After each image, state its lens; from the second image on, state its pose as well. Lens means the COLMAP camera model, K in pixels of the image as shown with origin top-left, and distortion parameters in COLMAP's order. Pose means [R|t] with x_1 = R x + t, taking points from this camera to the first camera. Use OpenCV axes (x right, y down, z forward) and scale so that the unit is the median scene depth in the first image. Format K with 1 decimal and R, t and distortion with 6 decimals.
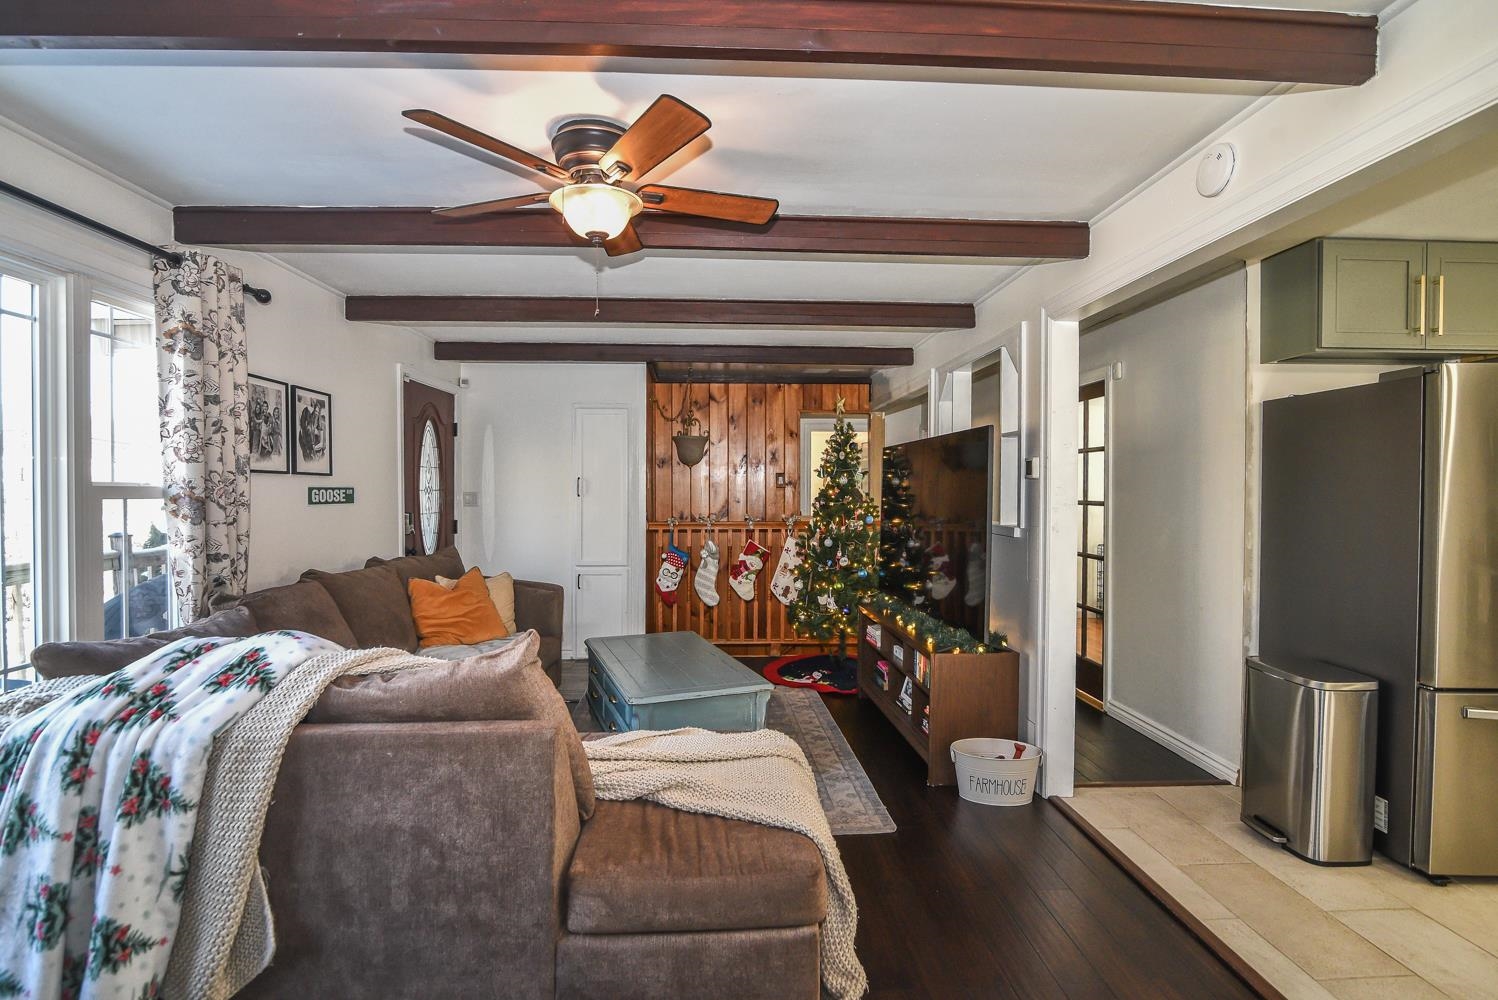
lens RADIAL K [[709.3, 0, 747.0], [0, 709.3, 504.1], [0, 0, 1]] dist [-0.018385, -0.000157]
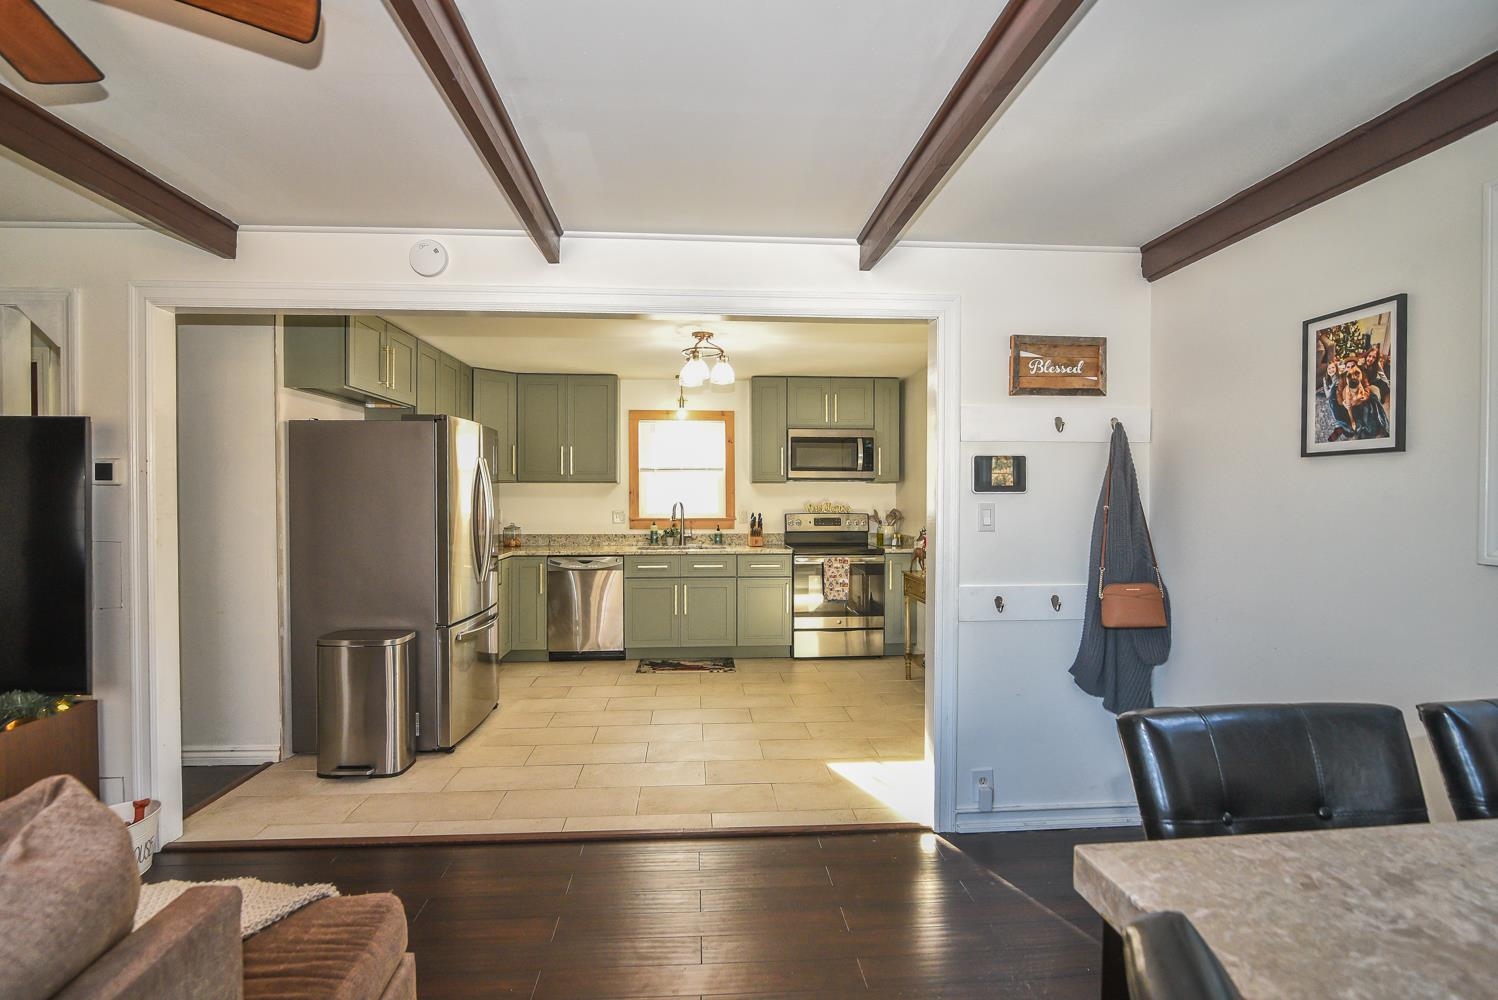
lens RADIAL K [[718.5, 0, 749.0], [0, 718.5, 500.0], [0, 0, 1]] dist [-0.020792, 0.000004]
pose [[-0.032378, -0.007390, 0.999448, -0.453132], [0.023064, 0.999701, 0.008139, -0.007566], [-0.999210, 0.023315, -0.032198, 0.280001]]
